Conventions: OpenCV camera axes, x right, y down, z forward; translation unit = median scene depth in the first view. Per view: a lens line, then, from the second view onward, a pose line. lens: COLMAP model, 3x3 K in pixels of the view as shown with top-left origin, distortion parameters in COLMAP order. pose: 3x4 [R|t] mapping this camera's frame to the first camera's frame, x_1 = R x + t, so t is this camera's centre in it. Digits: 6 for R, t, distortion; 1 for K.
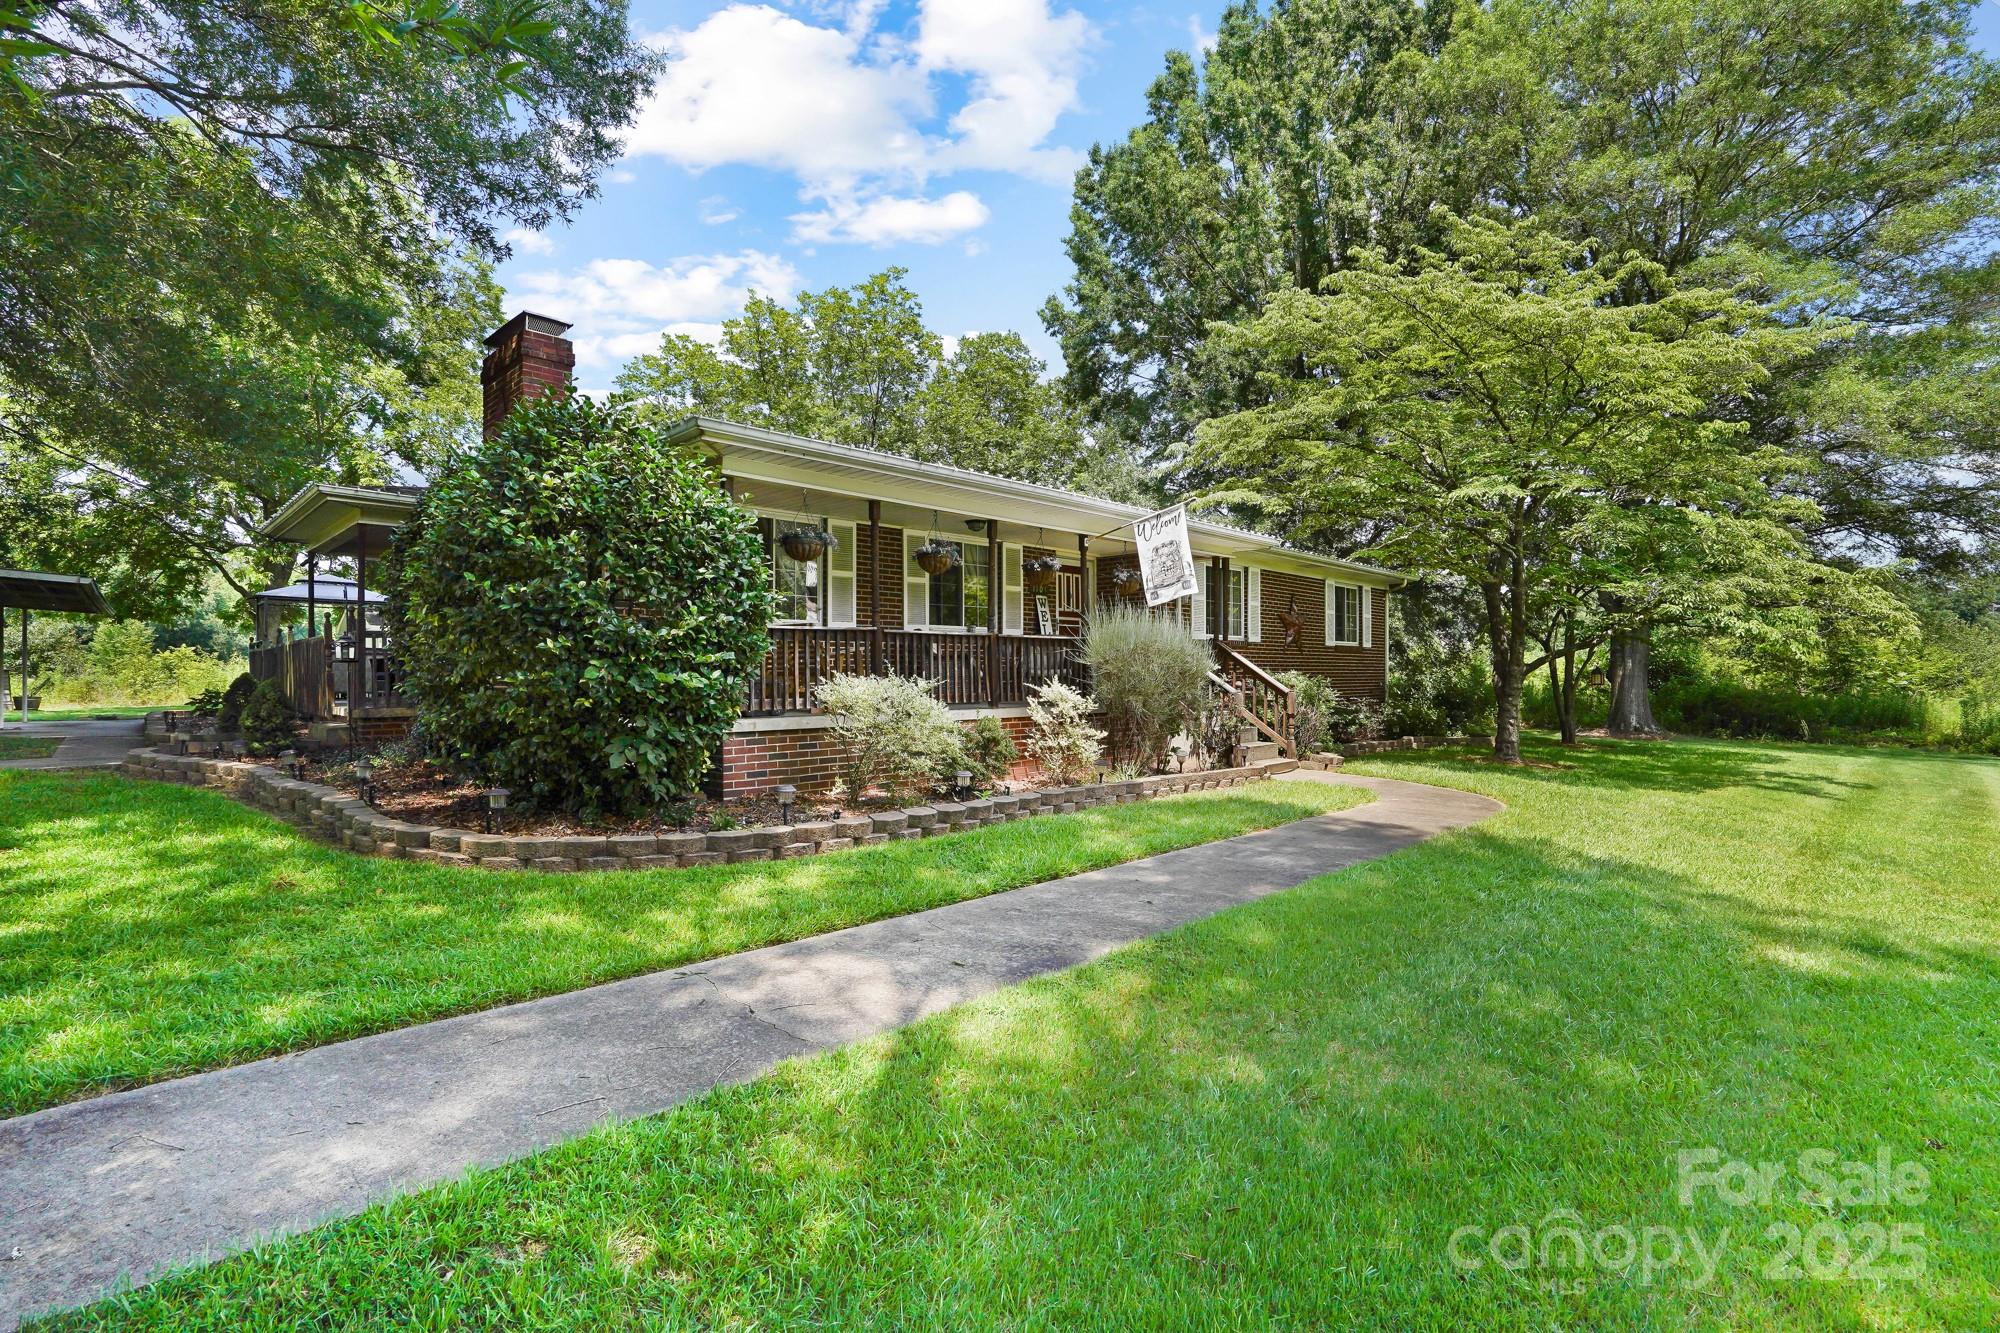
lens RADIAL K [[952.3, 0, 1000.0], [0, 952.3, 666.5], [0, 0, 1]] dist [-0.024928, 0.000484]
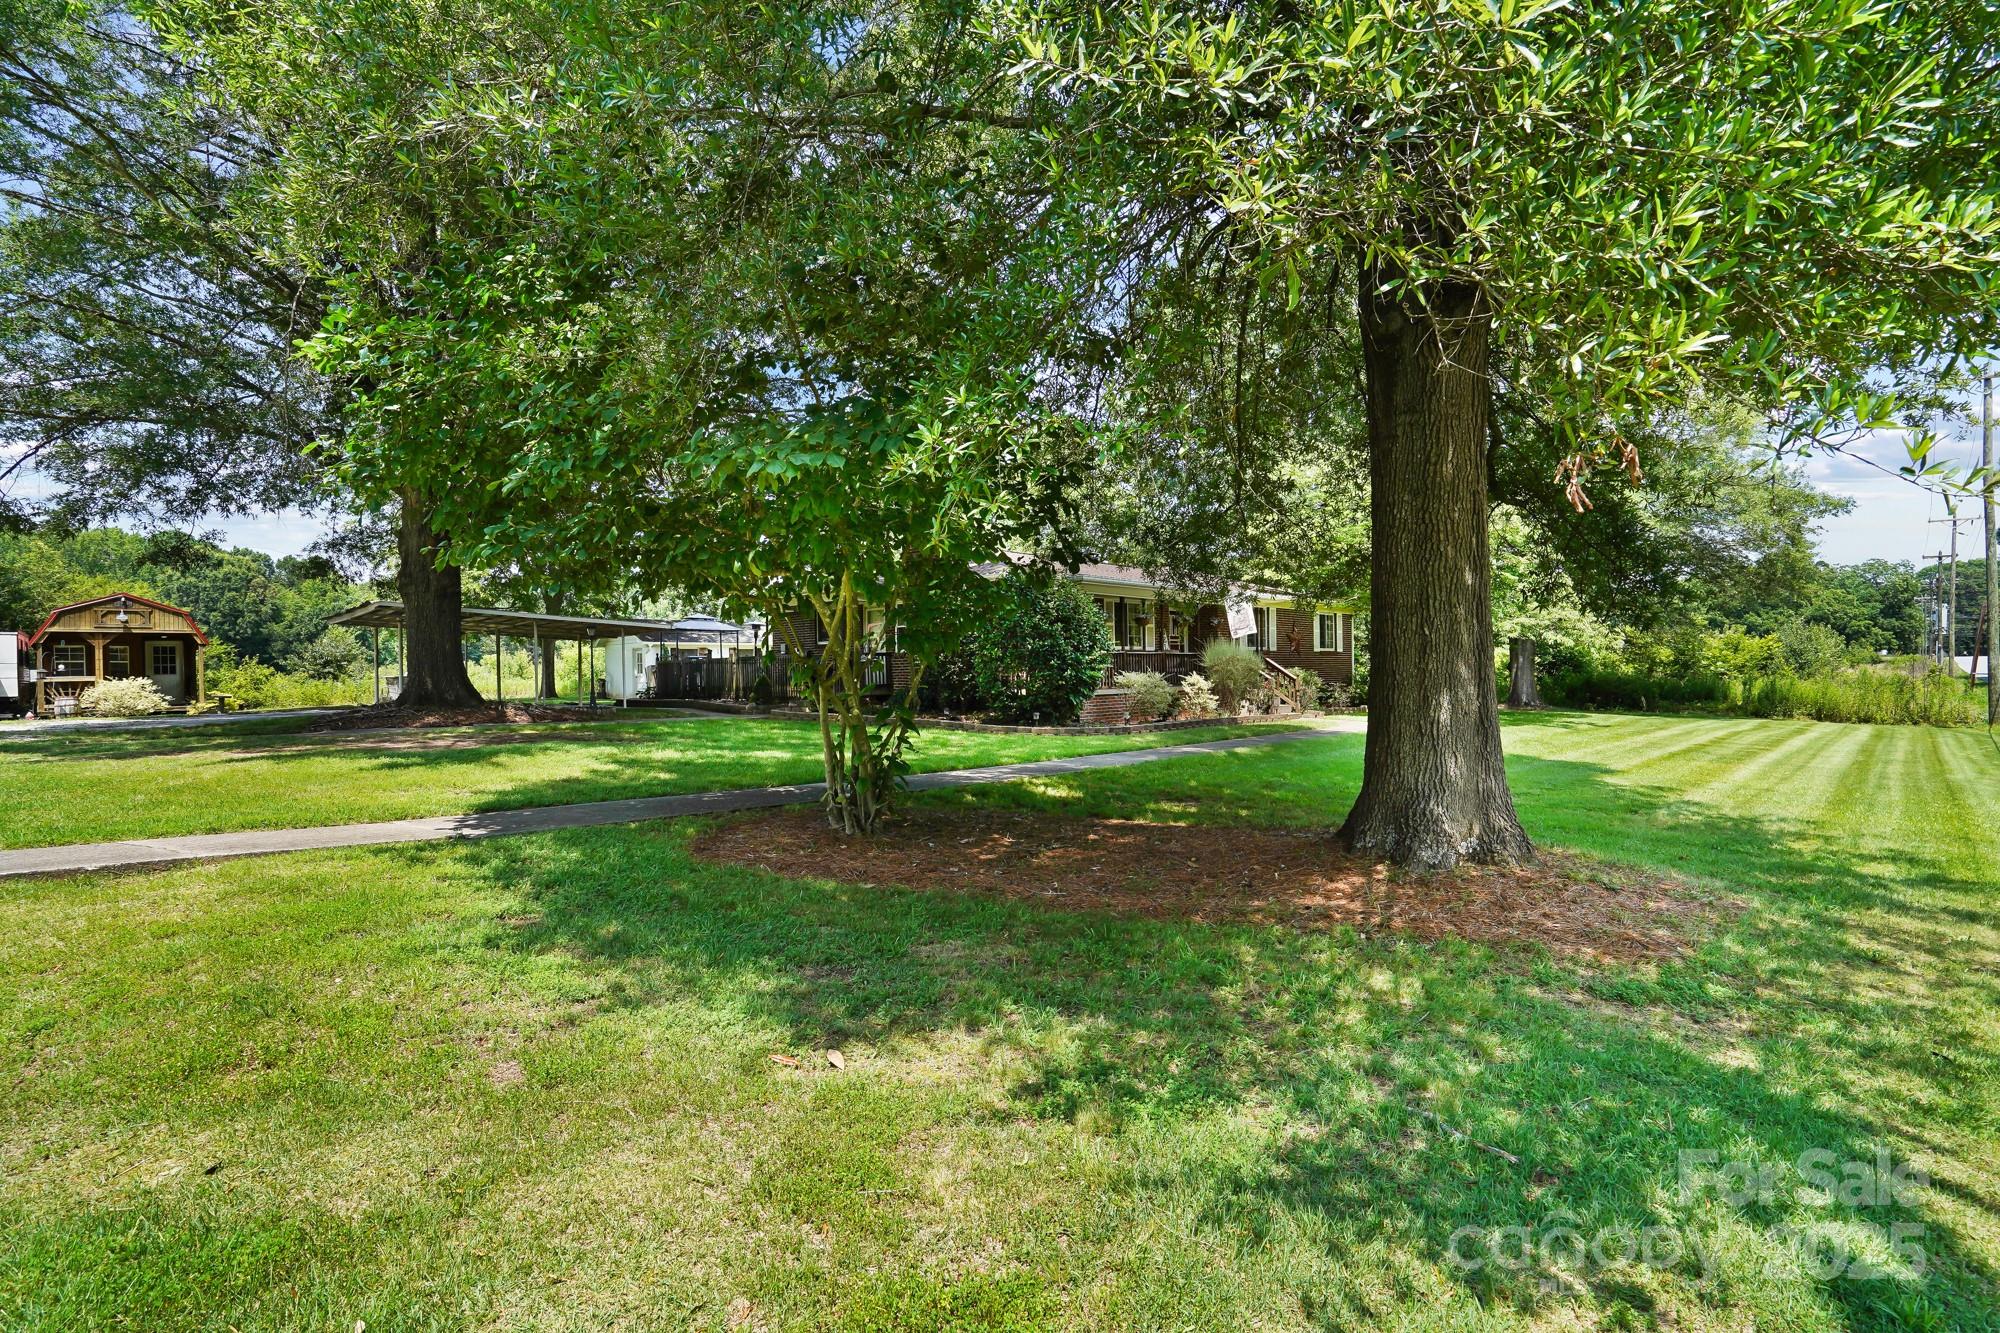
lens RADIAL K [[952.3, 0, 1000.0], [0, 952.3, 666.5], [0, 0, 1]] dist [-0.024928, 0.000484]
pose [[0.999803, -0.011792, 0.015945, -0.311023], [0.011745, 0.999926, 0.003046, -0.009876], [-0.015980, -0.002858, 0.999868, -0.869210]]
